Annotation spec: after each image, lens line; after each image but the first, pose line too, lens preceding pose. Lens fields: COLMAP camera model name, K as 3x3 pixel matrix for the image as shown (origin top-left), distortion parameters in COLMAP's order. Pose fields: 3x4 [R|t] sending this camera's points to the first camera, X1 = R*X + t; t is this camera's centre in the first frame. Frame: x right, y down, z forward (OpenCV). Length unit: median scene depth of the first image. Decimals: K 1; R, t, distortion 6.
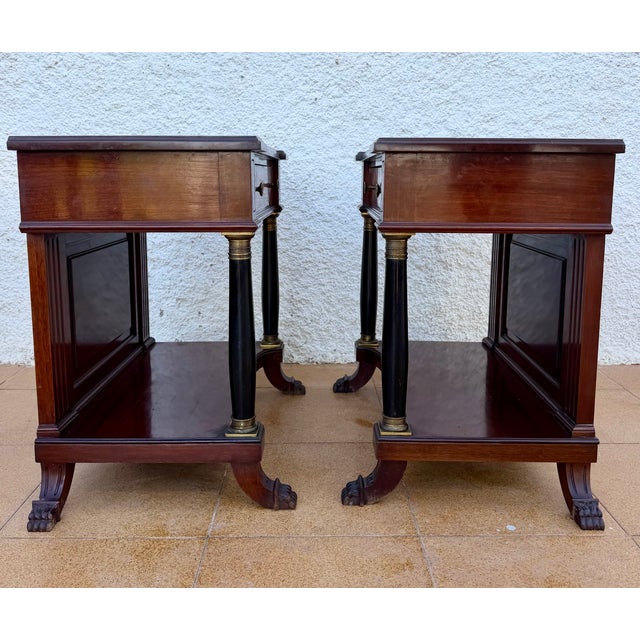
lens RADIAL K [[617.2, 0, 319.1], [0, 617.2, 243.3], [0, 0, 1]] dist [0.096938, -0.172487]
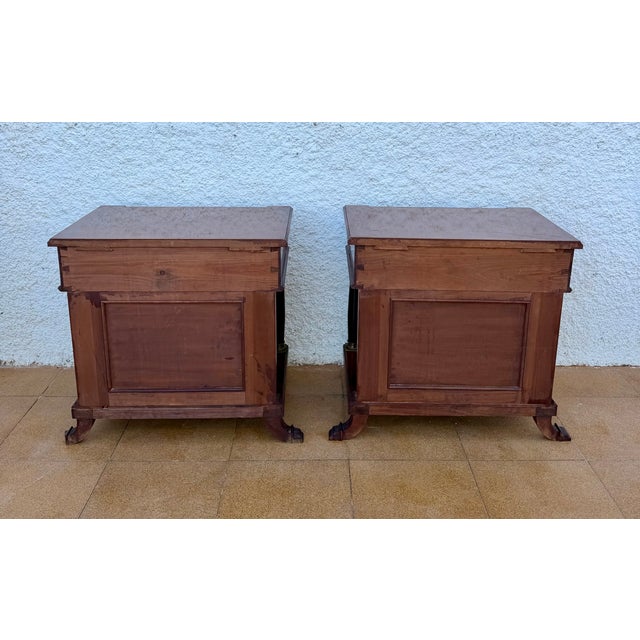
lens RADIAL K [[599.0, 0, 321.6], [0, 599.0, 213.9], [0, 0, 1]] dist [0.169658, -0.330111]
pose [[0.999983, 0.002007, -0.005398, 0.047727], [-0.001277, 0.991231, 0.132136, -0.270620], [0.005616, -0.132127, 0.991217, -0.156840]]
